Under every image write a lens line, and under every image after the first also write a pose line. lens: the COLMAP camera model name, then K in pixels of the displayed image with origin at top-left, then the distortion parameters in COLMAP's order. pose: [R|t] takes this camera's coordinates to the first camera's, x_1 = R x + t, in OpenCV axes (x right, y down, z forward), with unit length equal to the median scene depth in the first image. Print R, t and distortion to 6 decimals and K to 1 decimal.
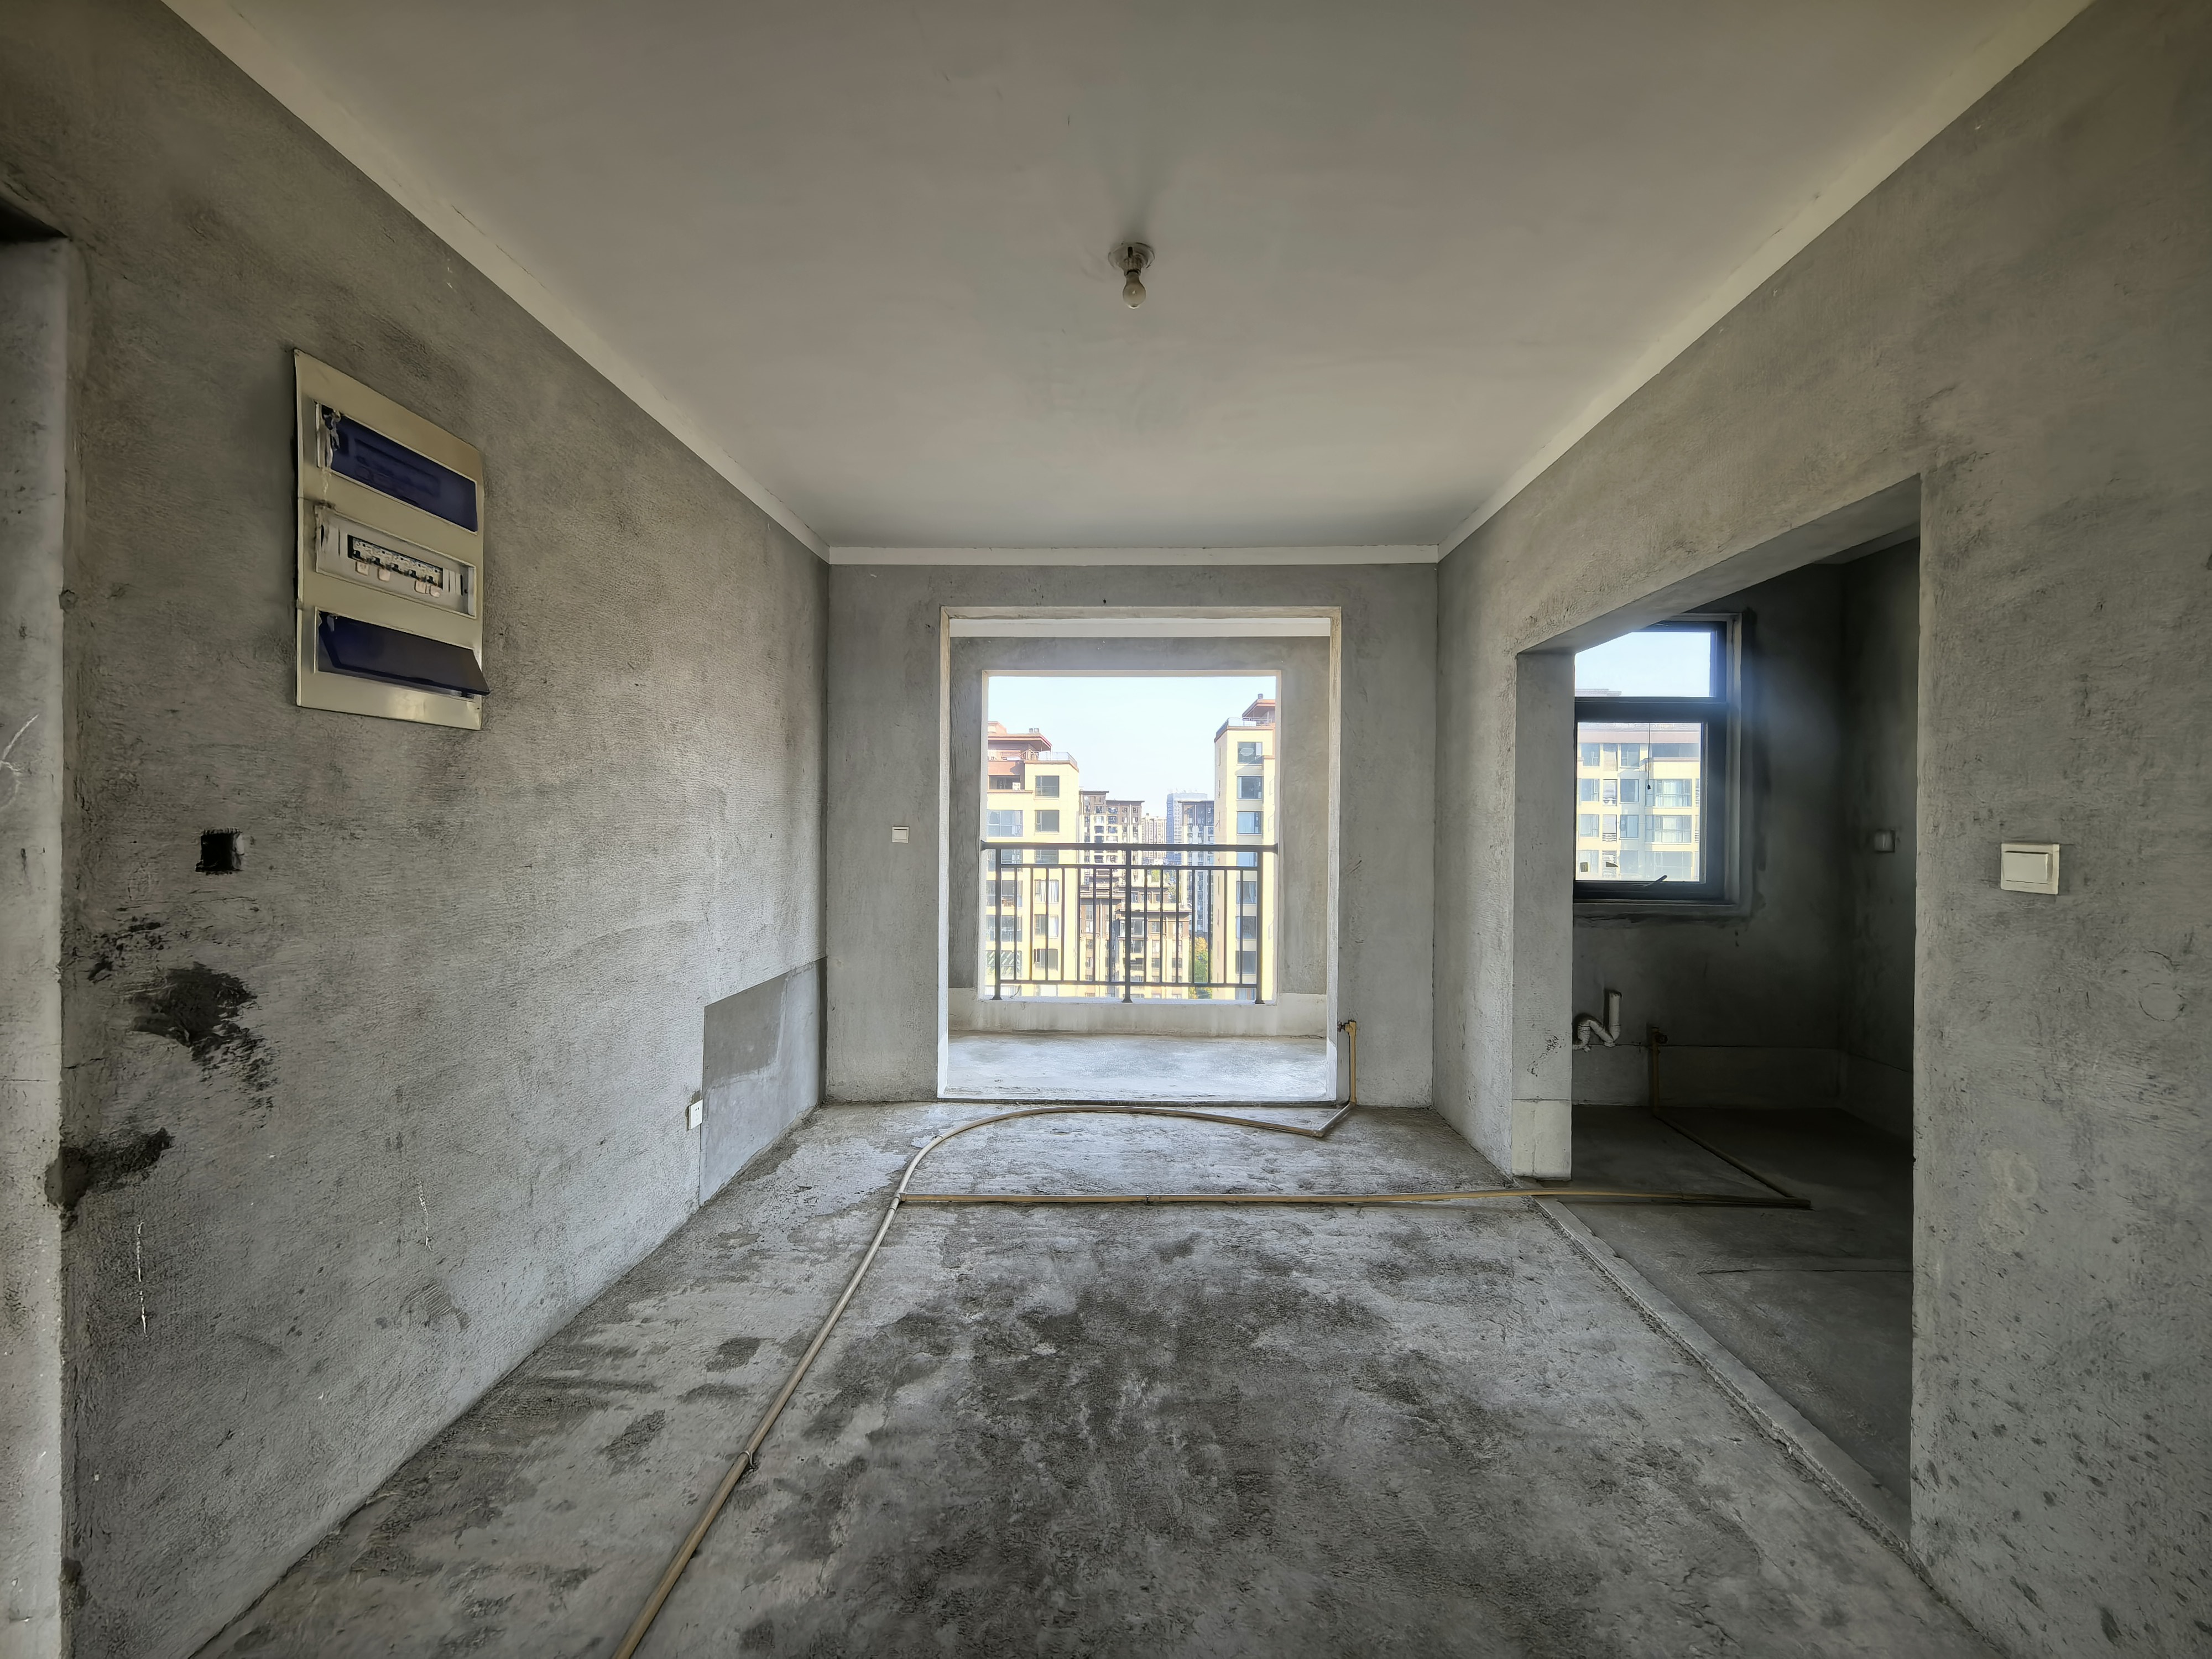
lens RADIAL K [[858.6, 0, 1106.0], [0, 858.6, 829.5], [0, 0, 1]] dist [0.006518, -0.000710]
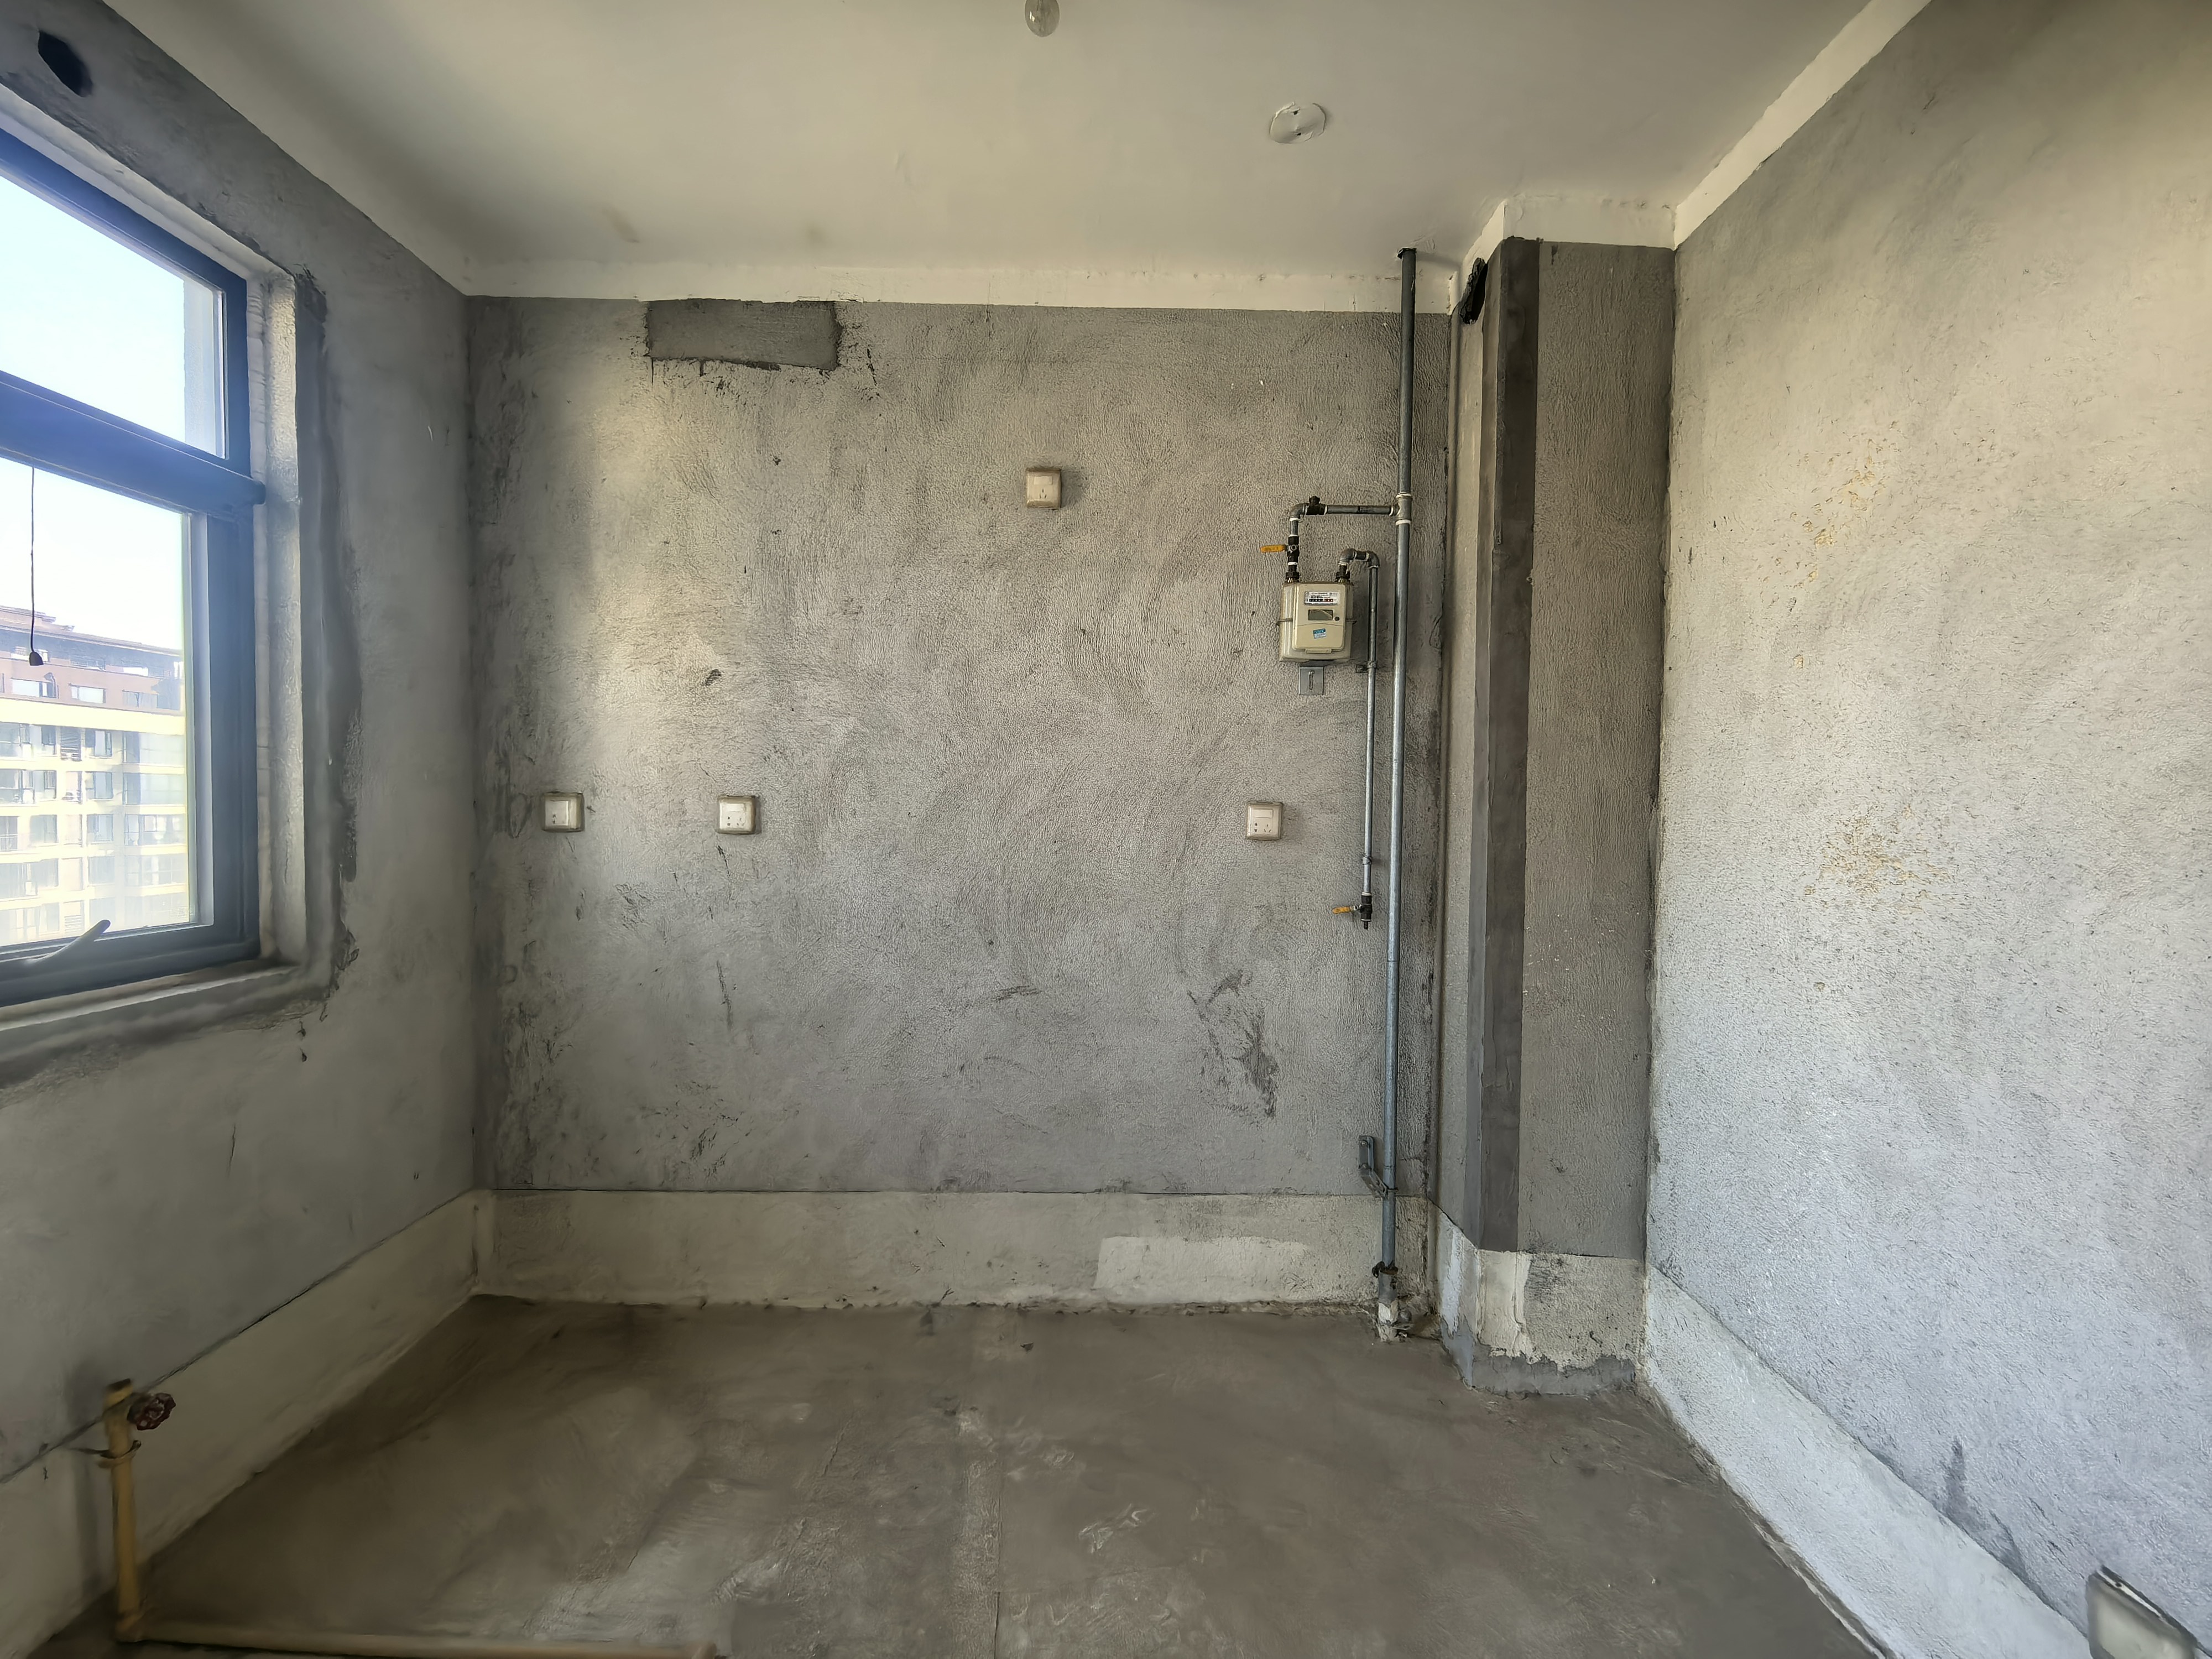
lens RADIAL K [[858.6, 0, 1106.0], [0, 858.6, 829.5], [0, 0, 1]] dist [0.006518, -0.000710]
pose [[-0.042308, -0.038547, 0.998361, 0.530230], [-0.009261, 0.999228, 0.038188, -0.000727], [-0.999062, -0.007630, -0.042633, 1.134611]]
